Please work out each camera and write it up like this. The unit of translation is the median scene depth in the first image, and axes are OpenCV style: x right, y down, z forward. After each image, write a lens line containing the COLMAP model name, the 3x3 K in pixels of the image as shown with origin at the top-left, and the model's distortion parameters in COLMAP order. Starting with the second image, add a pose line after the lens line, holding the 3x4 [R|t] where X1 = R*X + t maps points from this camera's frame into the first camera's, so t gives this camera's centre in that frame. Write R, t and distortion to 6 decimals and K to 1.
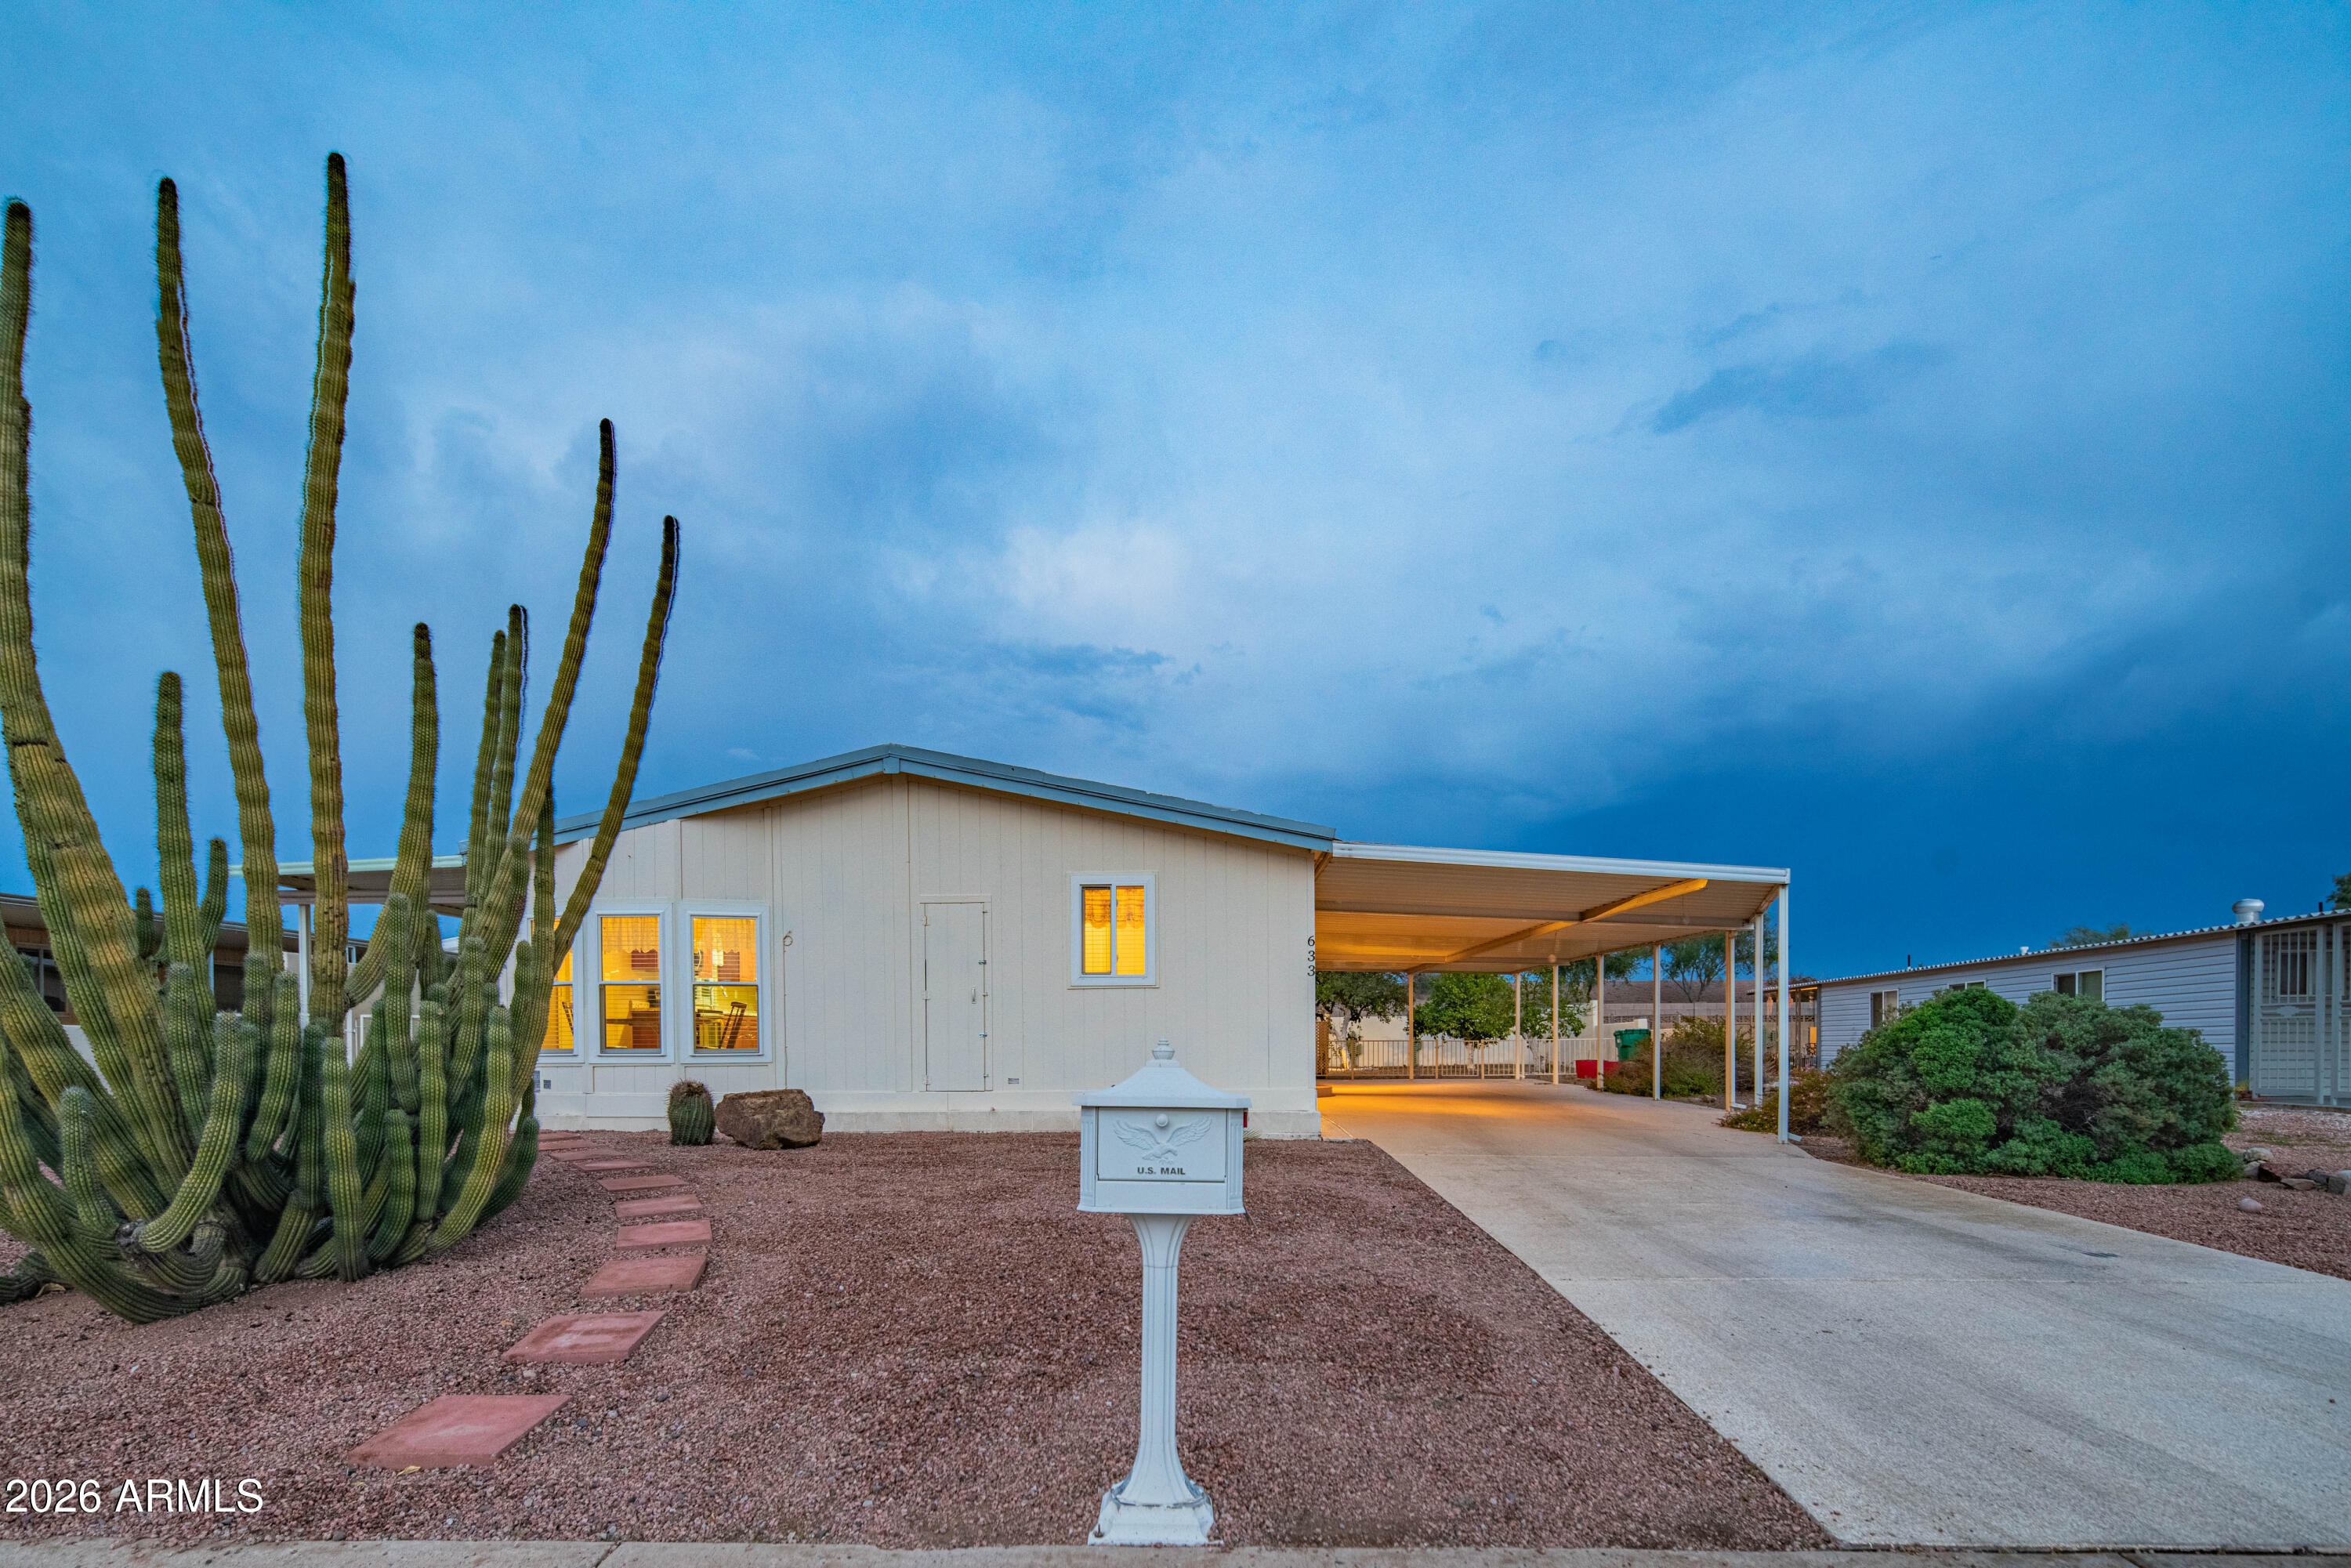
lens RADIAL K [[1191.7, 0, 1127.6], [0, 1191.7, 1101.4], [0, 0, 1]] dist [0.001585, -0.000953]
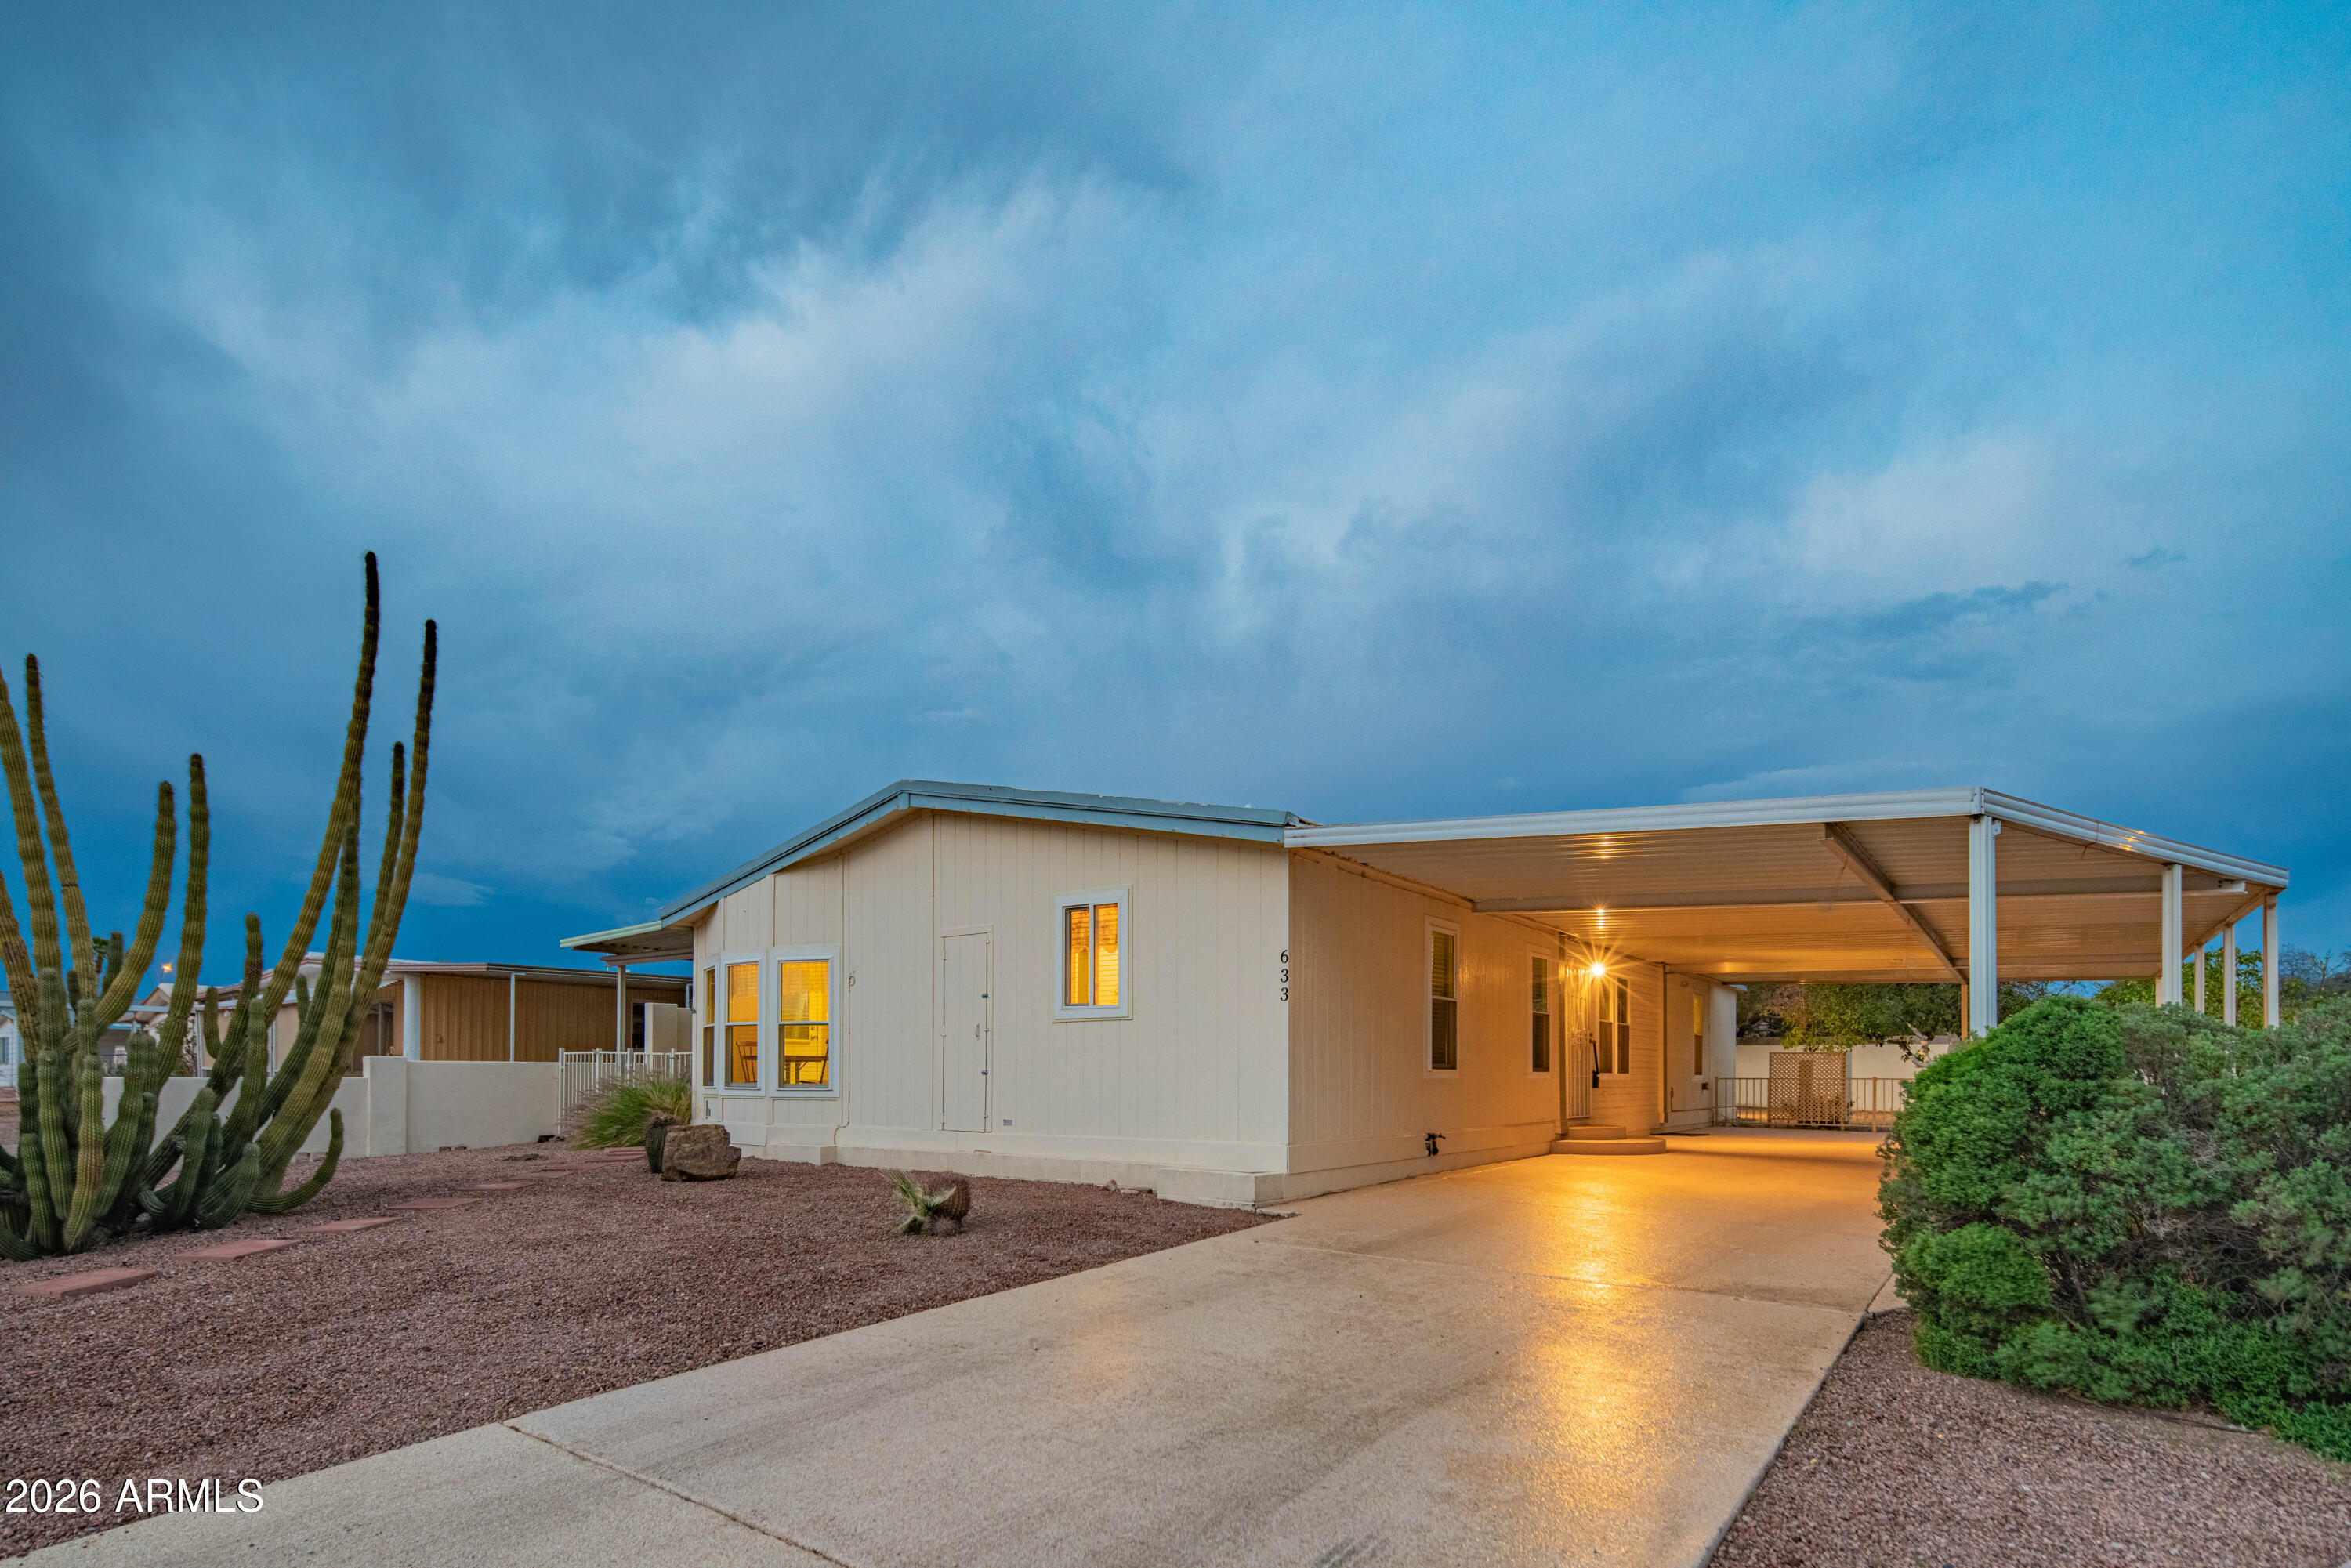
lens RADIAL K [[1191.7, 0, 1127.6], [0, 1191.7, 1101.4], [0, 0, 1]] dist [0.001585, -0.000953]
pose [[0.809540, 0.021789, -0.586660, 0.526787], [-0.034811, 0.999334, -0.010919, -0.026781], [0.586031, 0.029262, 0.809760, 0.303425]]
